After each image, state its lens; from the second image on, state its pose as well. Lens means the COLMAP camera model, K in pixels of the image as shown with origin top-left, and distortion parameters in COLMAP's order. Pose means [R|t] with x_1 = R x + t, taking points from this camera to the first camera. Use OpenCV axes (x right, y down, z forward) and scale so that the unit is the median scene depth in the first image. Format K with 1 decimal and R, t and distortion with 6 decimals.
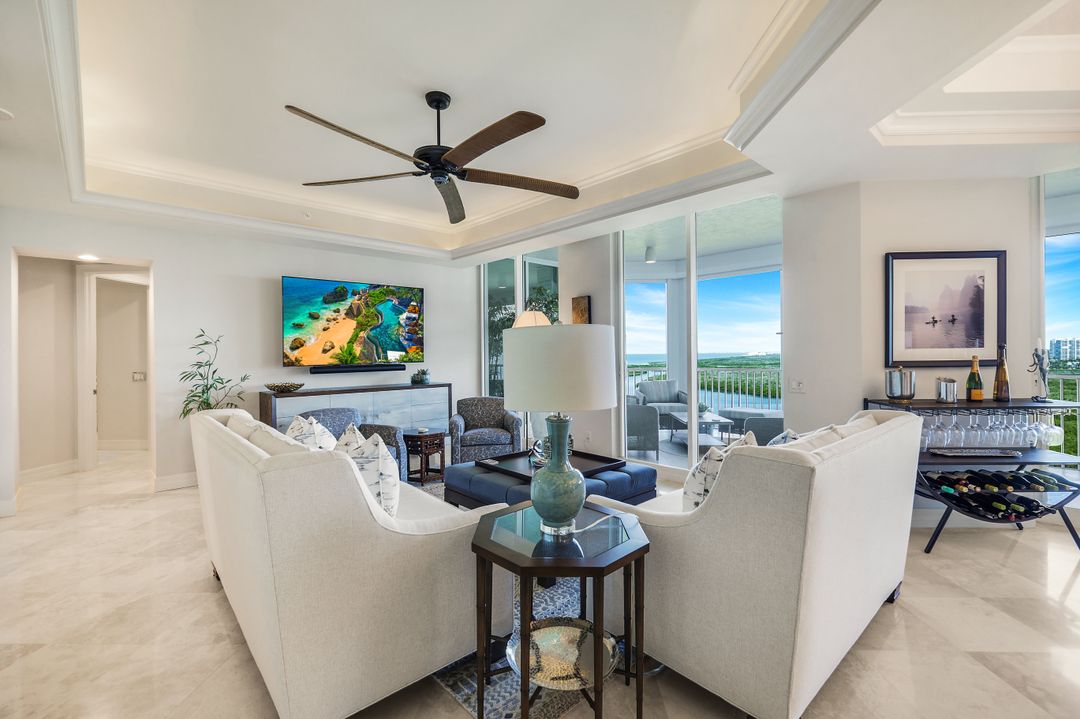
lens RADIAL K [[477.0, 0, 545.2], [0, 477.0, 357.8], [0, 0, 1]] dist [0.005312, 0.000045]
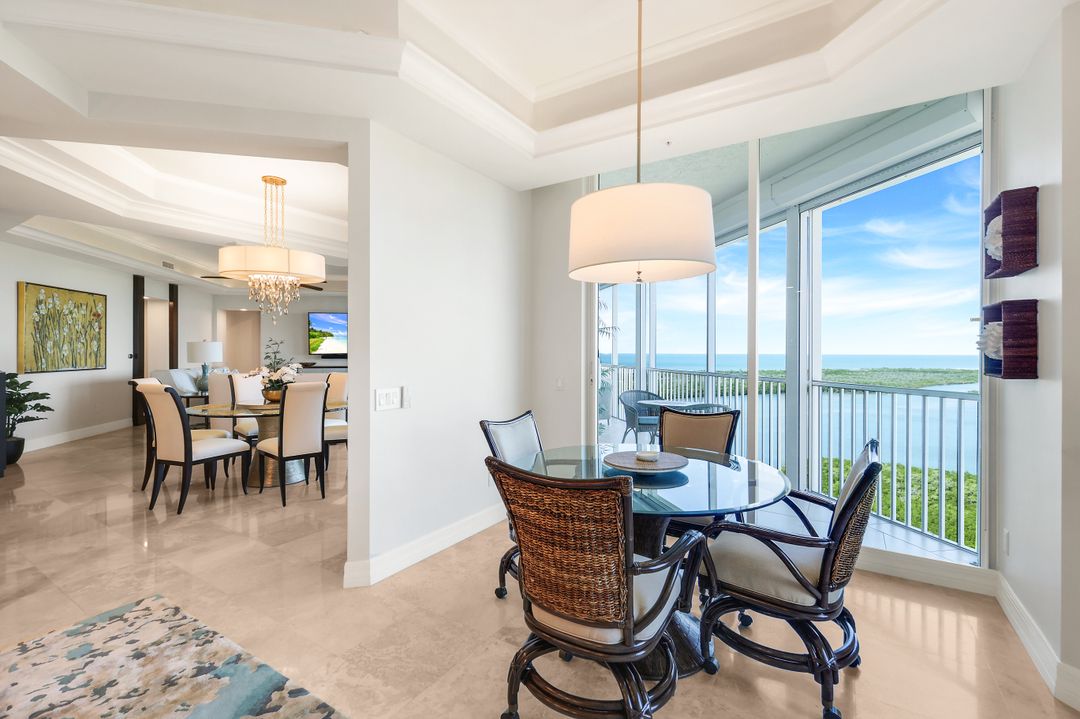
lens RADIAL K [[477.0, 0, 543.1], [0, 477.0, 356.4], [0, 0, 1]] dist [0.005312, 0.000045]
pose [[0.855390, 0.018315, -0.517661, 2.160441], [-0.017629, 0.999825, 0.006243, -0.007580], [0.517685, 0.003786, 0.855563, -0.433959]]
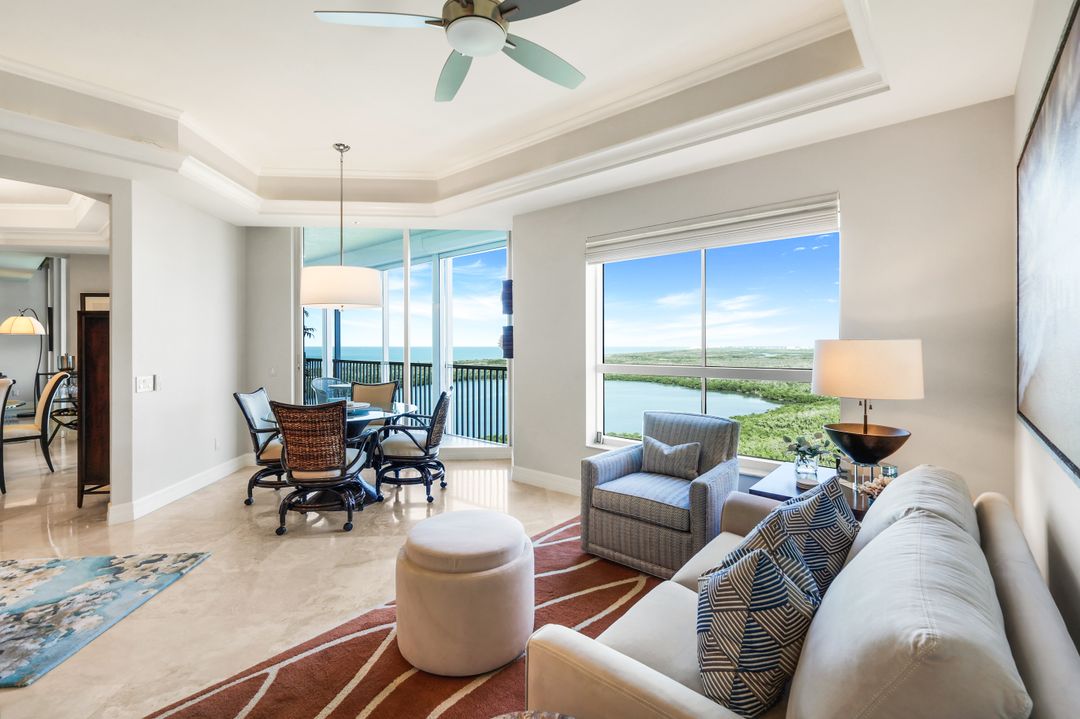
lens RADIAL K [[477.0, 0, 537.3], [0, 477.0, 343.9], [0, 0, 1]] dist [0.005312, 0.000045]
pose [[0.995529, 0.010142, 0.093909, 2.305782], [-0.009003, 0.999881, -0.012552, -0.011891], [-0.094025, 0.011650, 0.995502, -1.027487]]
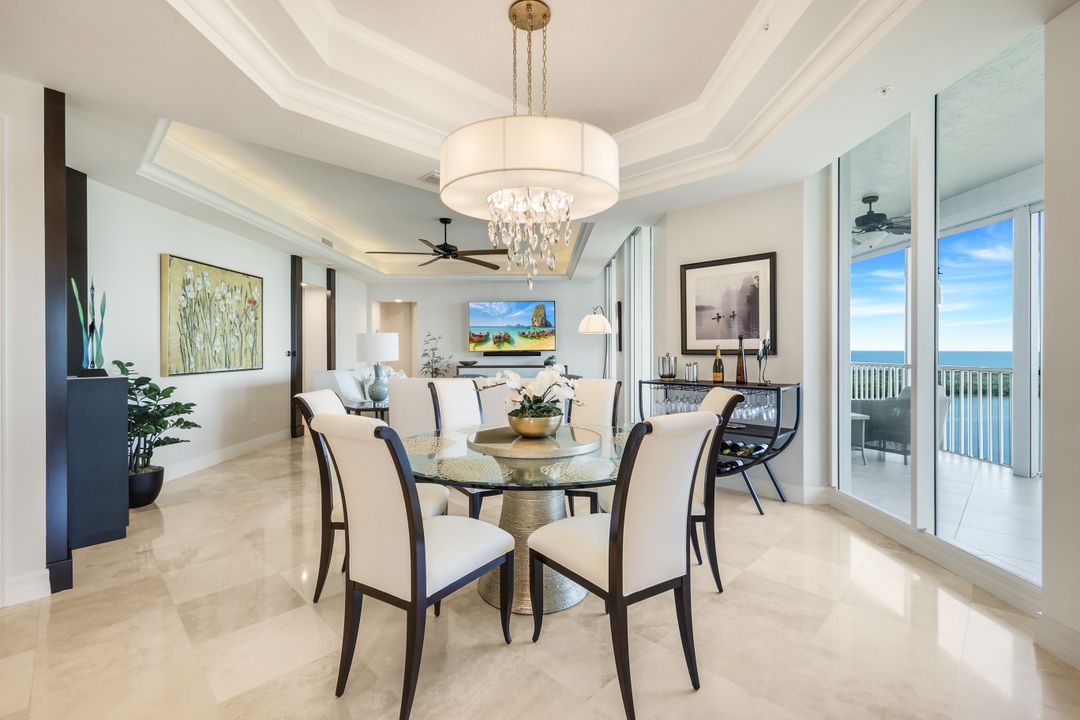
lens RADIAL K [[477.0, 0, 545.4], [0, 477.0, 353.9], [0, 0, 1]] dist [0.005312, 0.000045]
pose [[0.727631, 0.015488, -0.685793, 1.325282], [-0.013340, 0.999876, 0.008427, 0.011942], [0.685839, 0.003016, 0.727747, -0.173891]]
